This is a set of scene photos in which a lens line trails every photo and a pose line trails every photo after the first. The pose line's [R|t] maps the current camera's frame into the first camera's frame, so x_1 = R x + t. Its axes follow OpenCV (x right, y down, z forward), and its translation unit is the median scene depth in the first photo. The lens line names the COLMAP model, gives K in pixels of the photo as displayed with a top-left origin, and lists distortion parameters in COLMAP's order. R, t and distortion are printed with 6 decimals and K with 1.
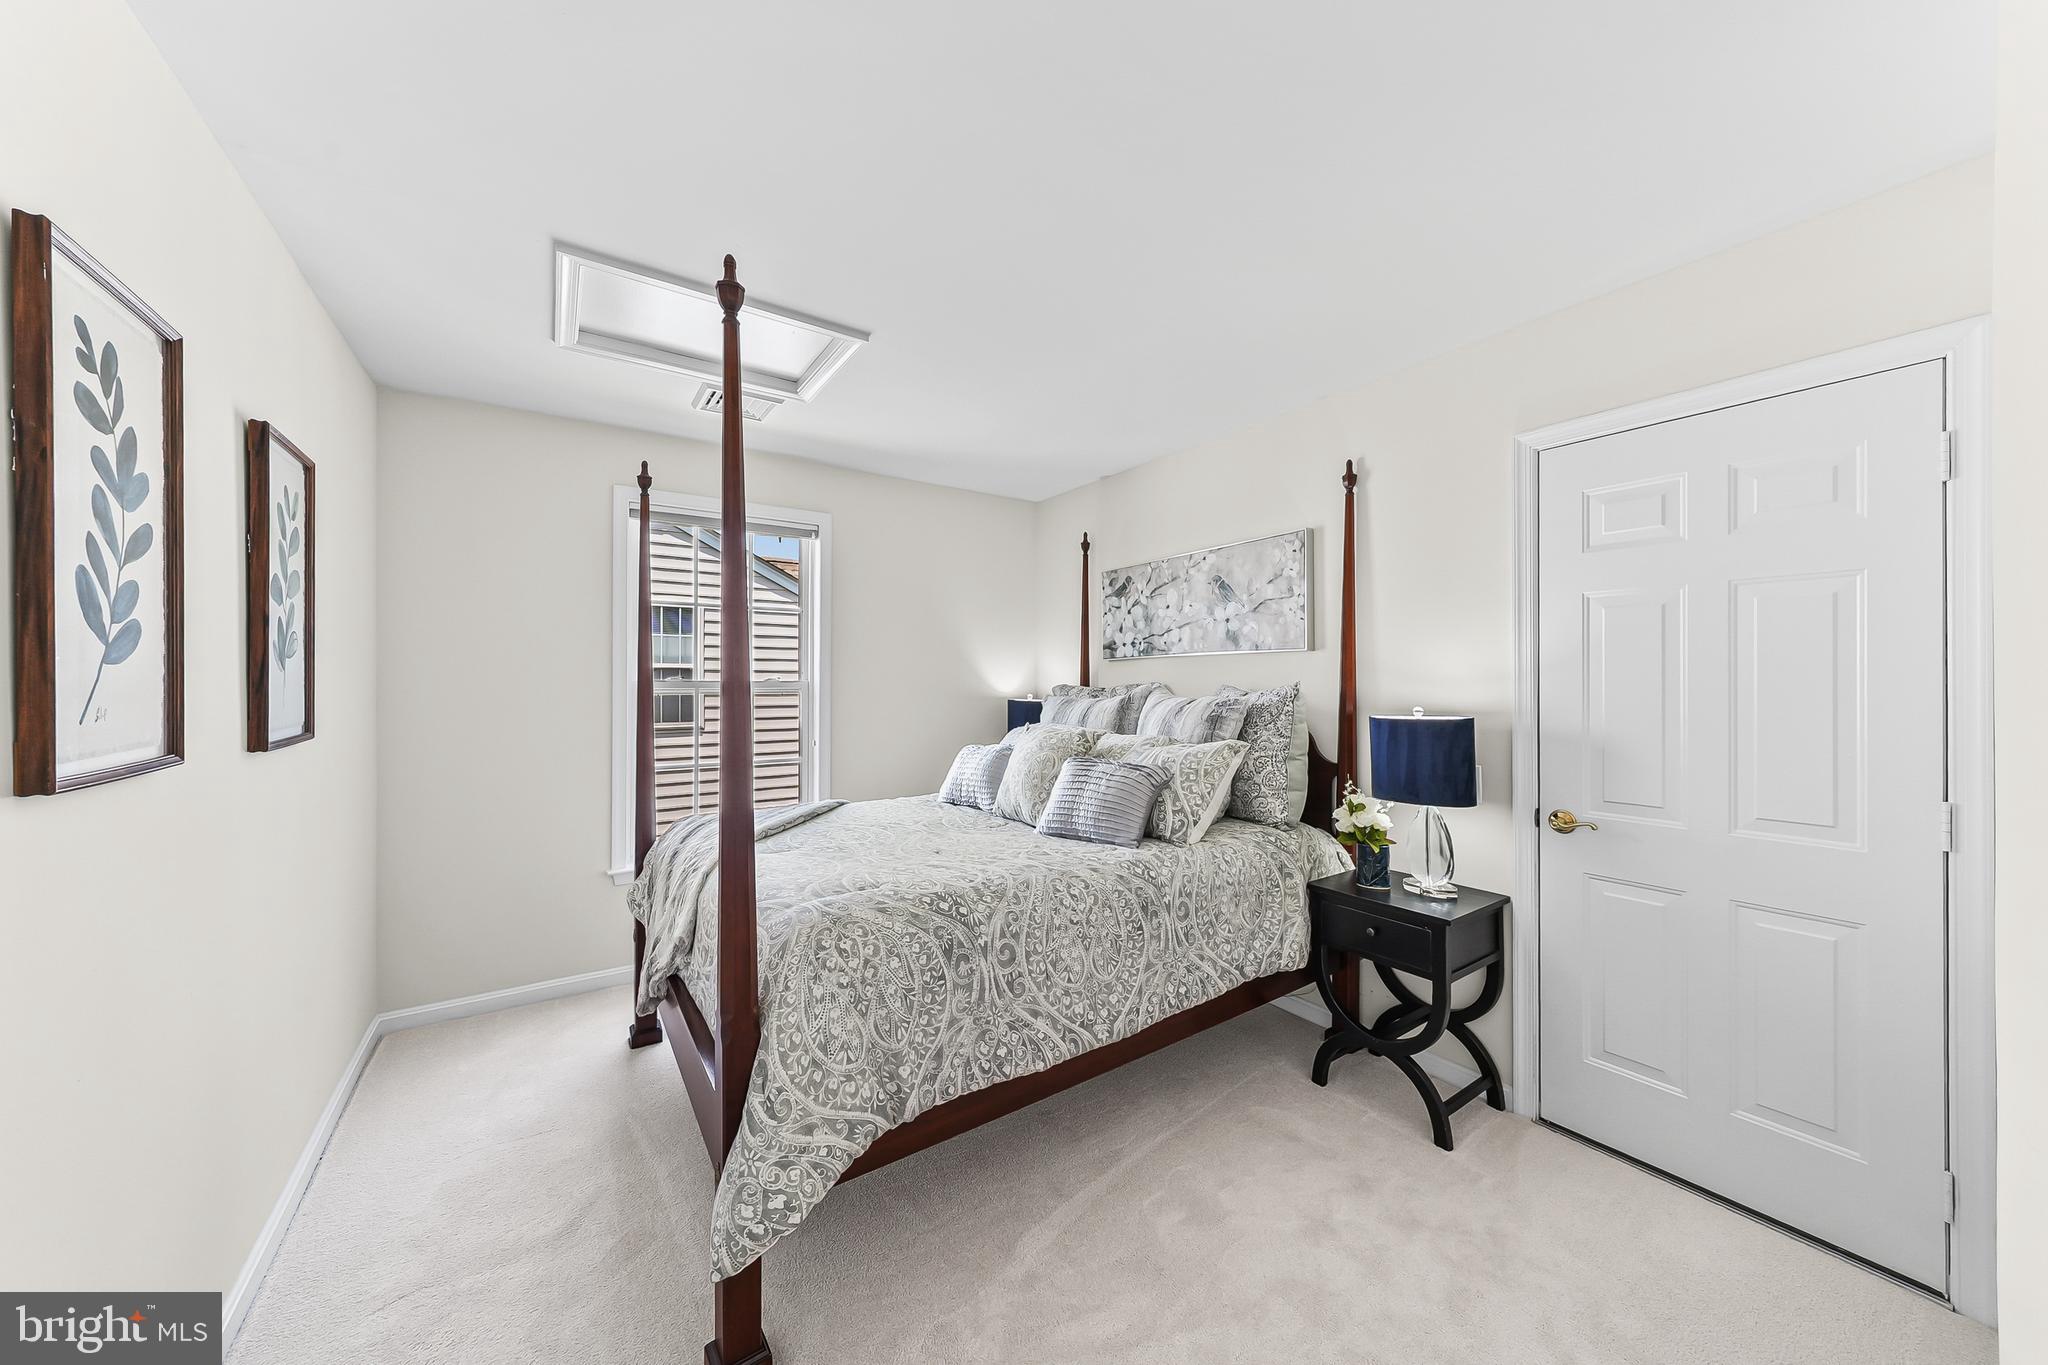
lens RADIAL K [[702.7, 0, 993.6], [0, 702.7, 687.1], [0, 0, 1]] dist [-0.000832, -0.000072]
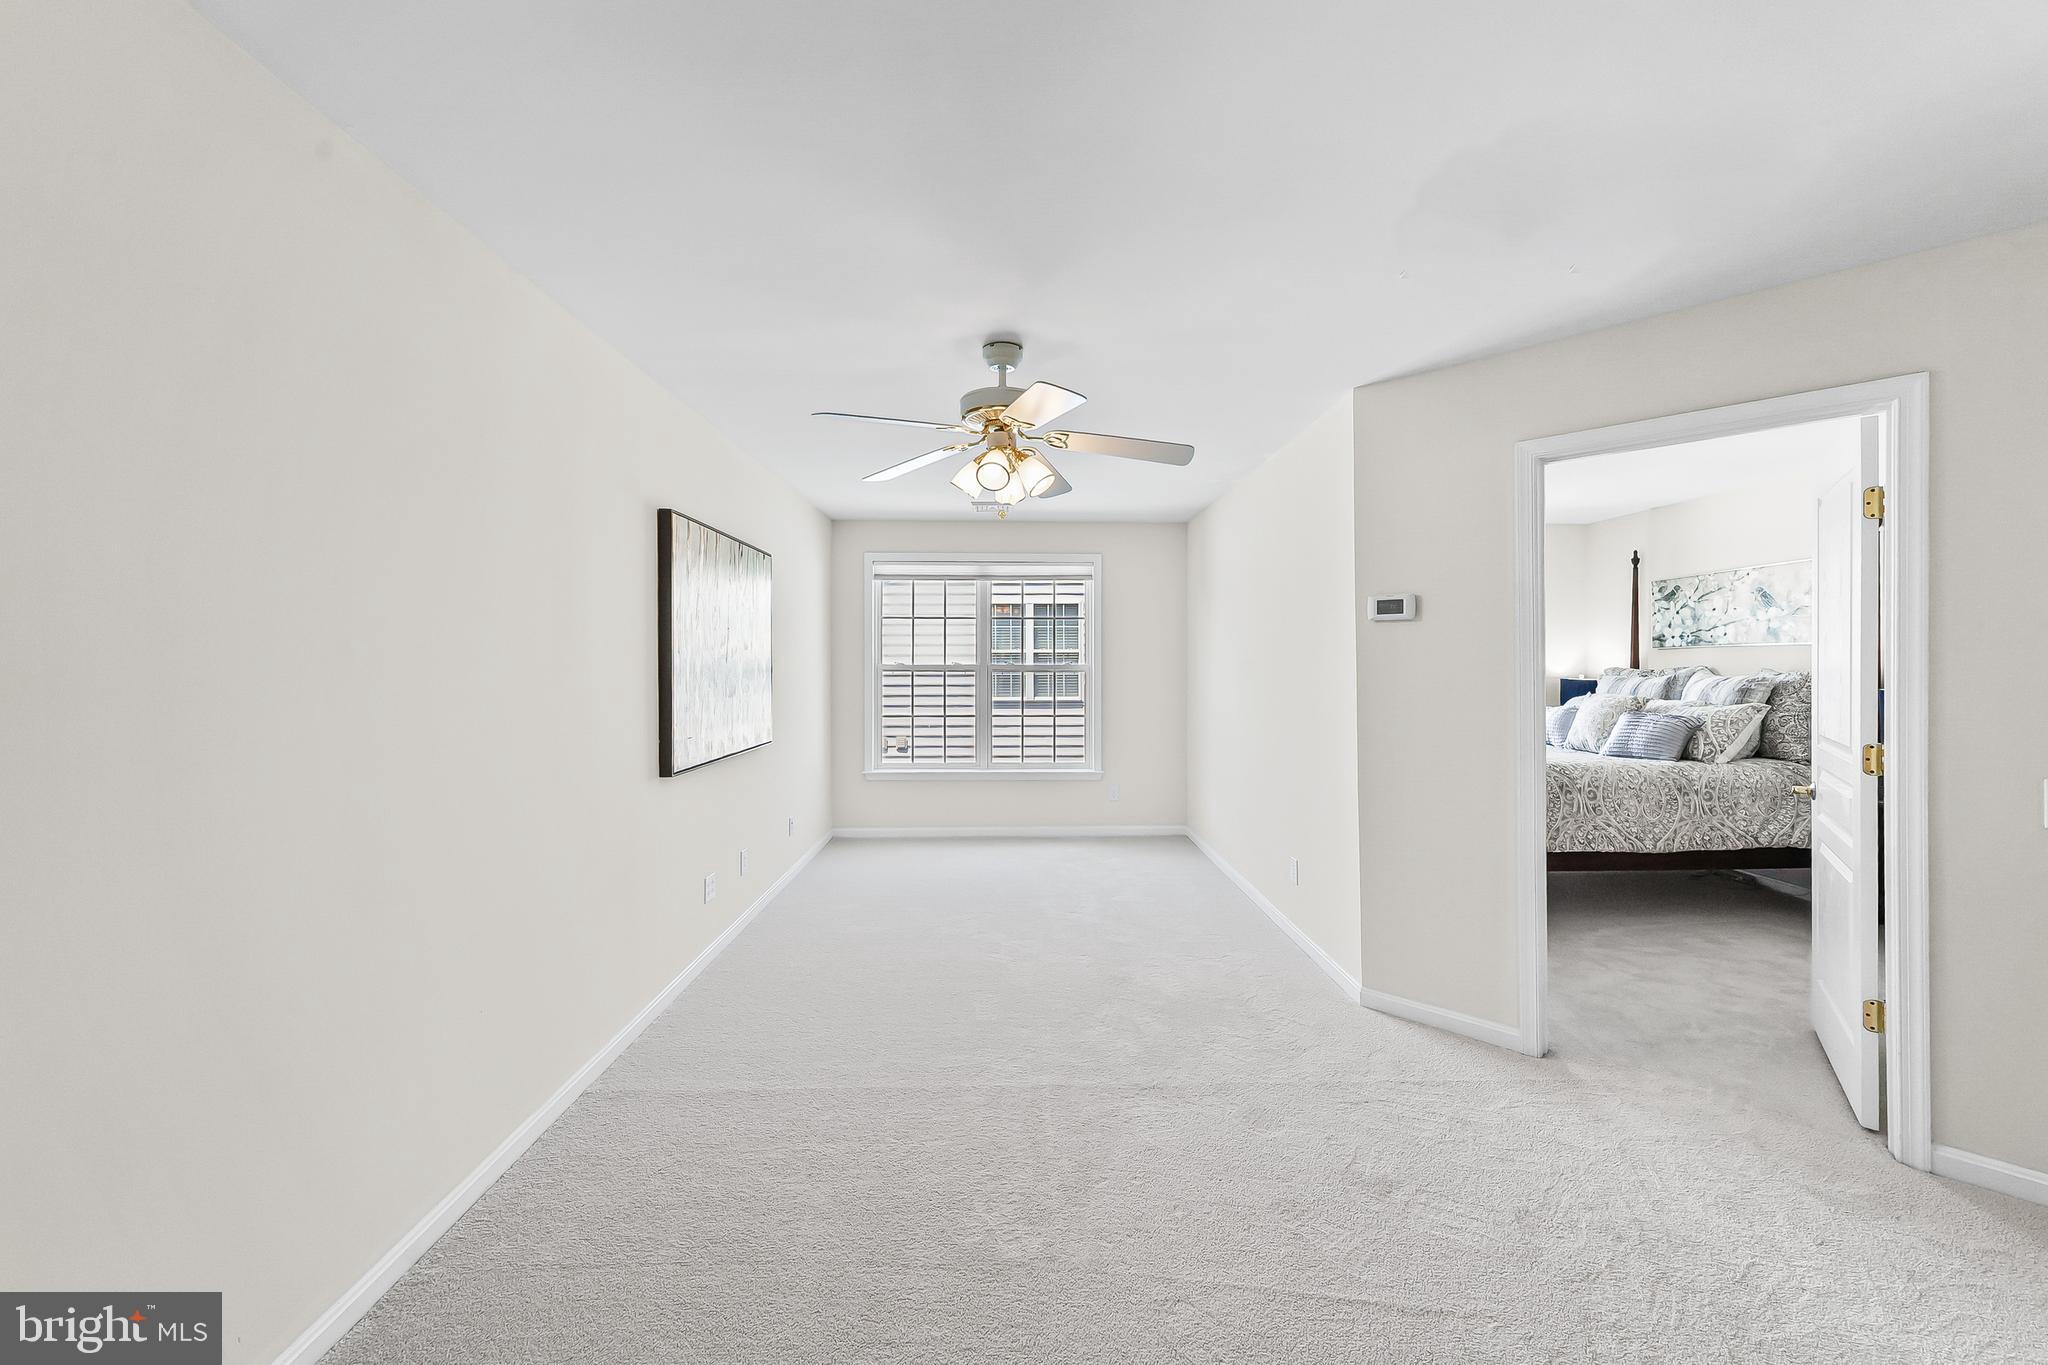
lens RADIAL K [[753.6, 0, 1030.8], [0, 753.6, 670.8], [0, 0, 1]] dist [-0.000504, -0.000350]
pose [[0.858266, 0.002588, -0.513199, -0.184104], [-0.001157, 0.999994, 0.003109, -0.000370], [0.513204, -0.002075, 0.858264, -1.246880]]
